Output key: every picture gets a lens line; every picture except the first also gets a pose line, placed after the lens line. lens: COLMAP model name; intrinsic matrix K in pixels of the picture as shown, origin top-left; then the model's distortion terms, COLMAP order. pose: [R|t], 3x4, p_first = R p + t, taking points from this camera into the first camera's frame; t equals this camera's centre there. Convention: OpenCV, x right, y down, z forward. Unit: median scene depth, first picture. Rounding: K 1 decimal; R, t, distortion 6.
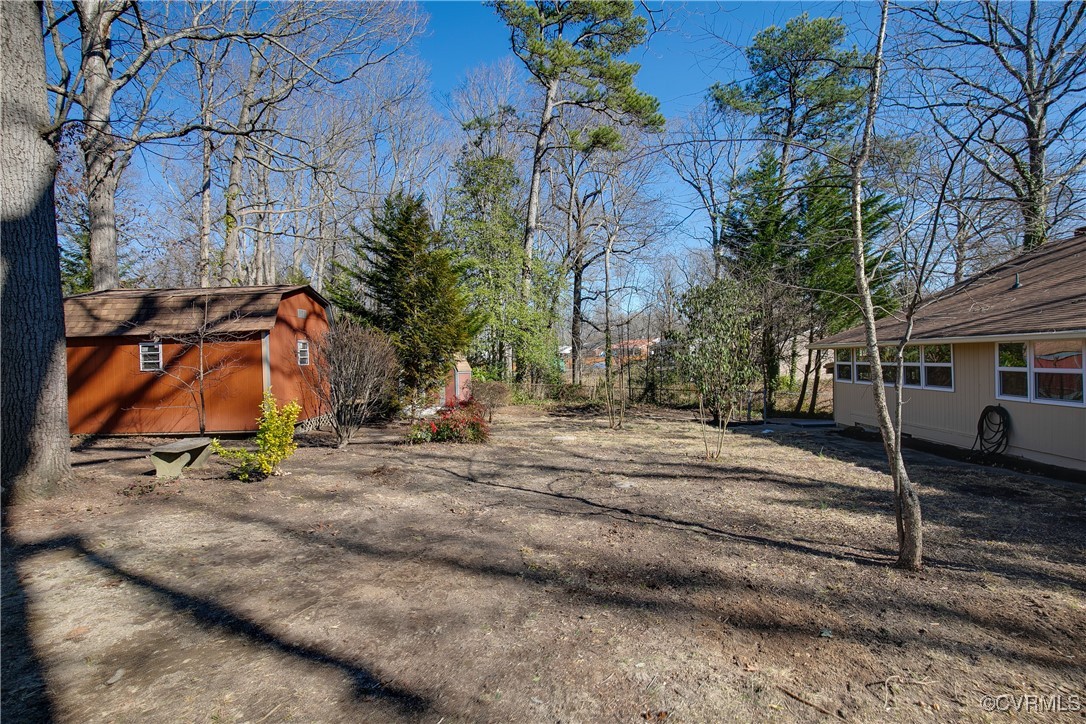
lens RADIAL K [[510.8, 0, 543.0], [0, 510.8, 362.0], [0, 0, 1]] dist [-0.028043, 0.001416]
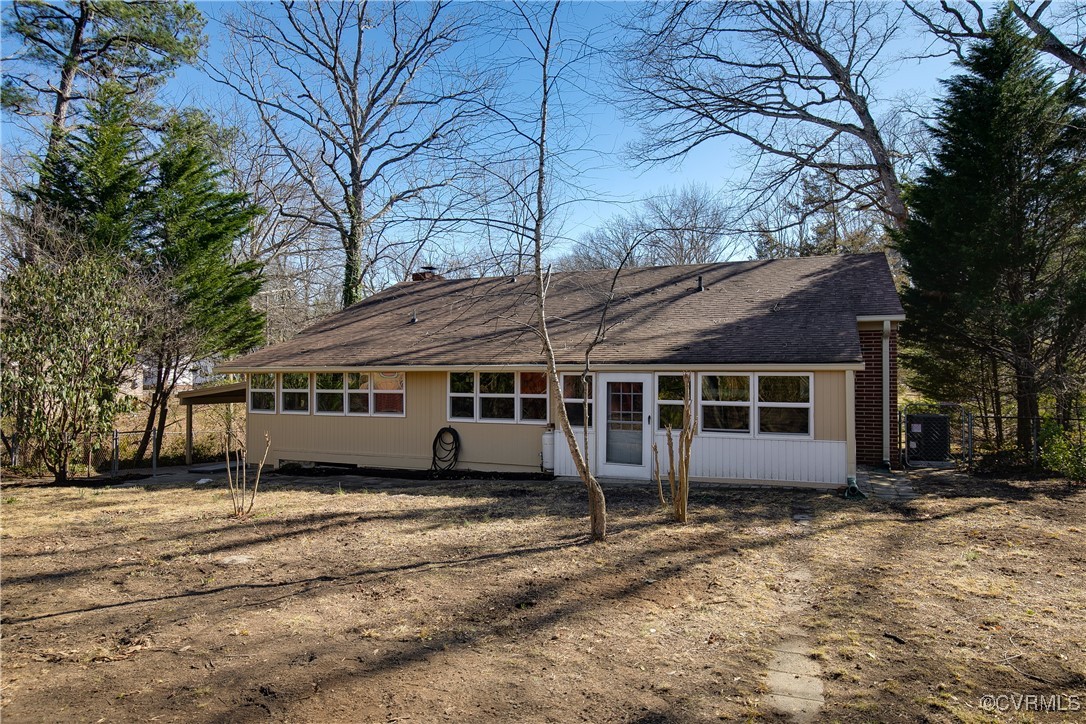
lens RADIAL K [[718.8, 0, 543.0], [0, 718.8, 362.0], [0, 0, 1]] dist [-0.002692, -0.000336]
pose [[0.347832, 0.040572, 0.936679, -0.634051], [-0.000724, 0.999075, -0.043006, 0.010783], [-0.937557, 0.014281, 0.347539, 0.261002]]
